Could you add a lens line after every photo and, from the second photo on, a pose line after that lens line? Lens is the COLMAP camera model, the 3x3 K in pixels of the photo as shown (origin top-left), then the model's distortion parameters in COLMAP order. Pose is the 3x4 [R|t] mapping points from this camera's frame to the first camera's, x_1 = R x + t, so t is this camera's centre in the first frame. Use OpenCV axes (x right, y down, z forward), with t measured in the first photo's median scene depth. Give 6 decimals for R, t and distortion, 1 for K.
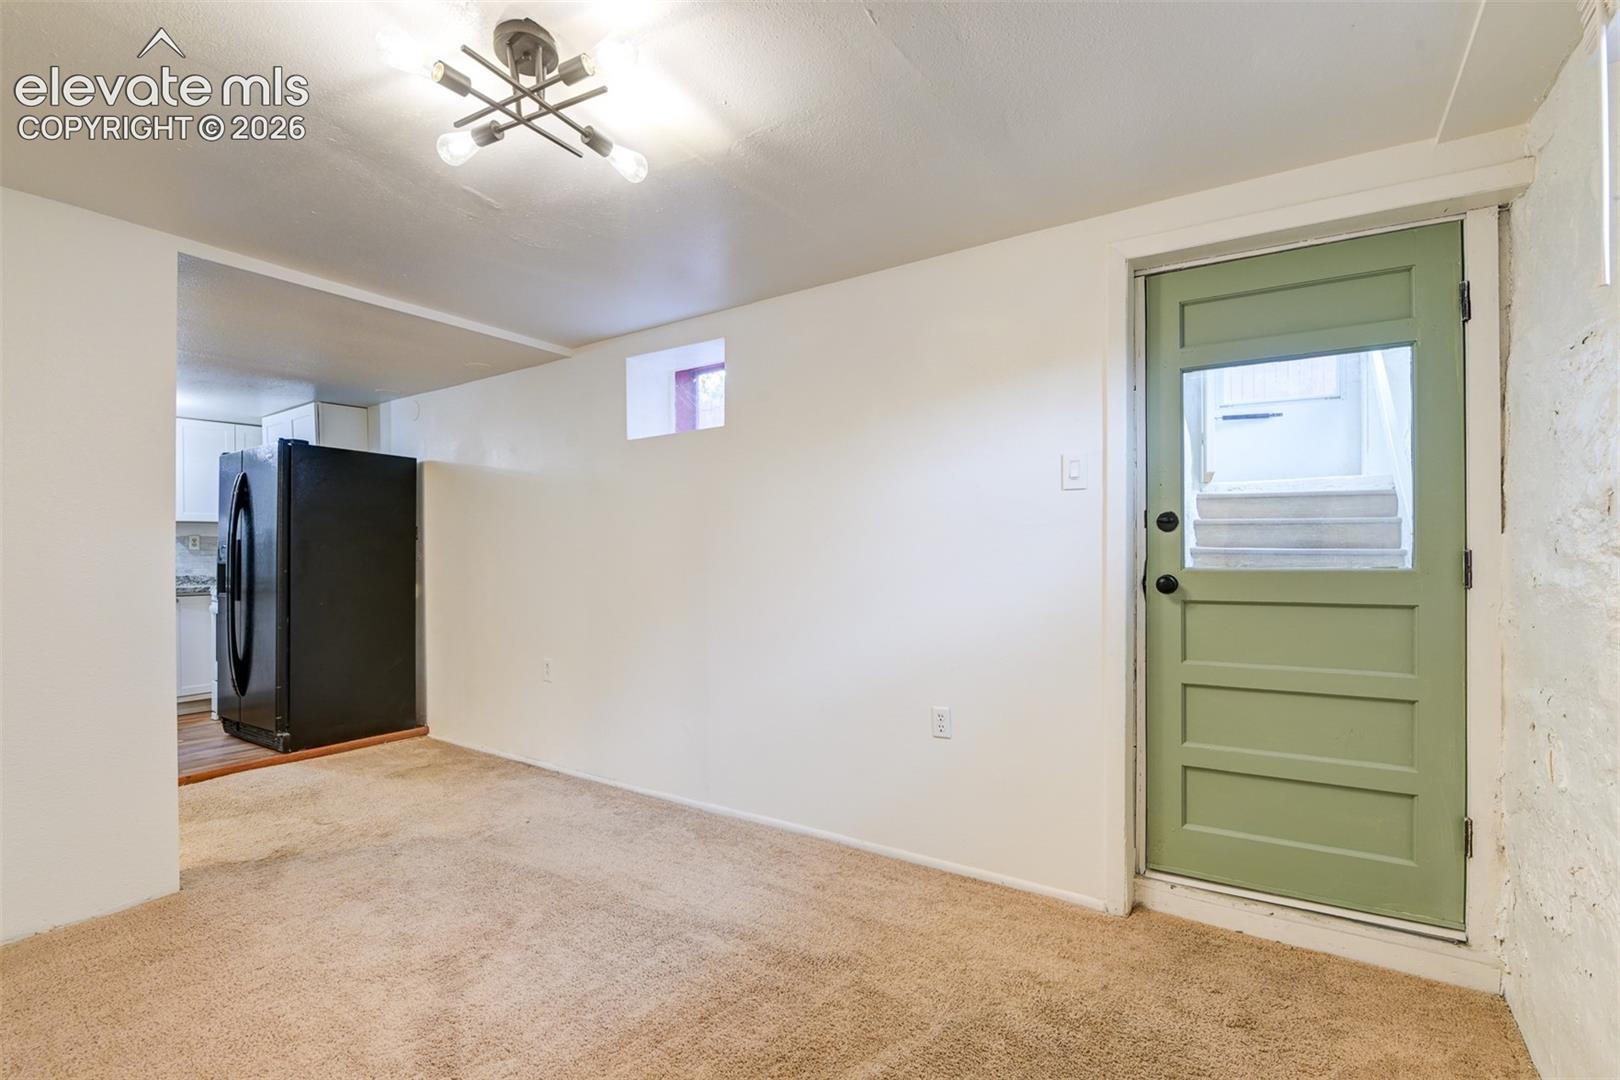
lens RADIAL K [[688.9, 0, 829.4], [0, 688.9, 556.9], [0, 0, 1]] dist [0.000052, -0.011293]
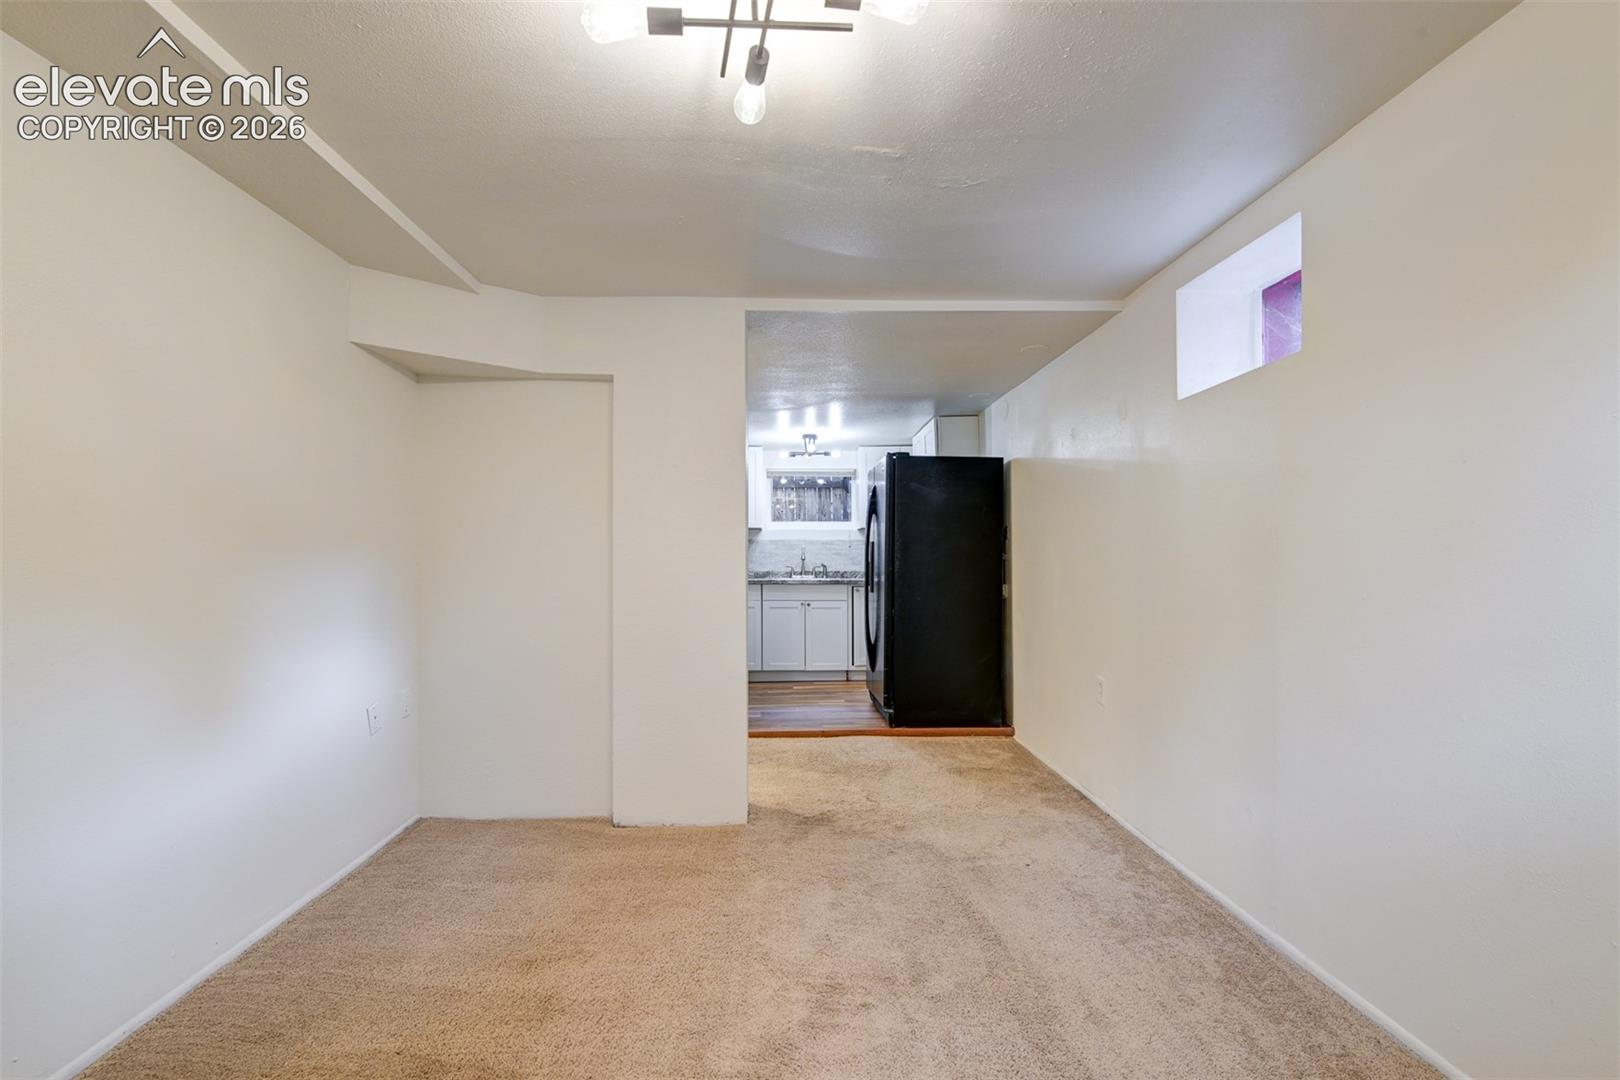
lens RADIAL K [[711.3, 0, 803.9], [0, 711.3, 559.6], [0, 0, 1]] dist [-0.001038, -0.012450]
pose [[0.561610, 0.006543, -0.827376, 0.136785], [-0.002993, 0.999978, 0.005876, -0.000729], [0.827397, -0.000823, 0.561617, 0.270638]]
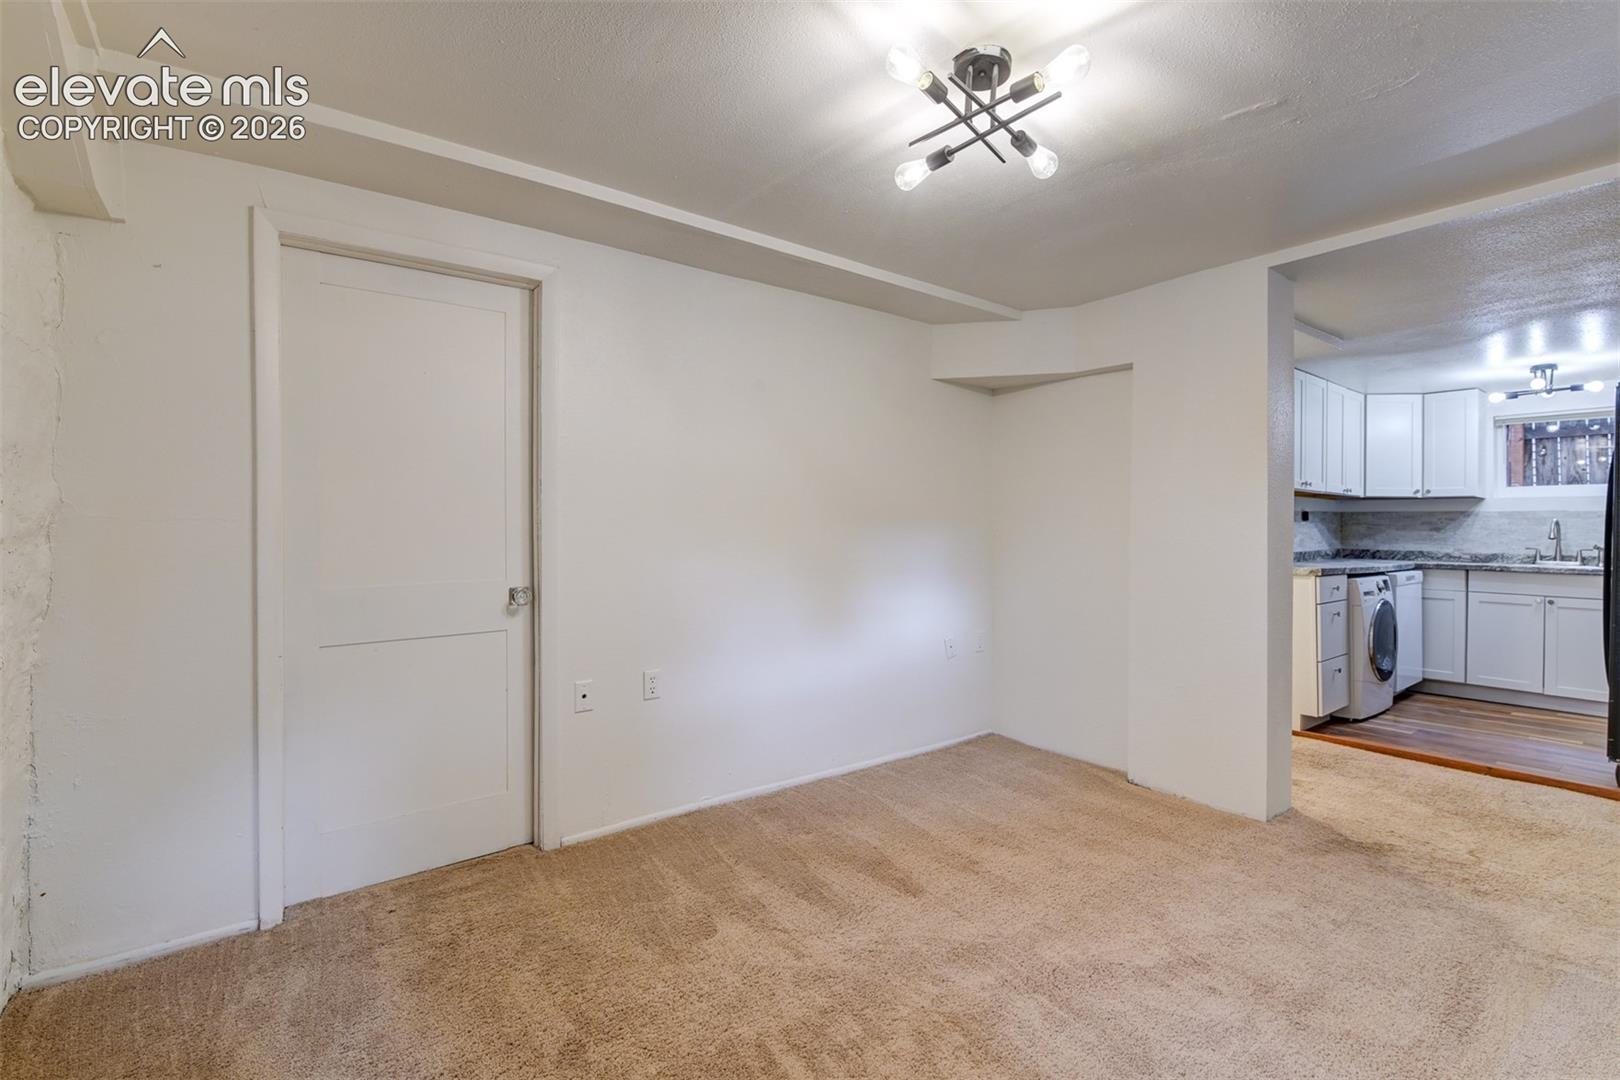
lens RADIAL K [[721.5, 0, 820.3], [0, 721.5, 520.8], [0, 0, 1]] dist [-0.000155, -0.013474]
pose [[-0.351820, -0.009637, -0.936018, 0.344668], [-0.009771, 0.999930, -0.006623, -0.001445], [0.936017, 0.006815, -0.351890, 0.550591]]
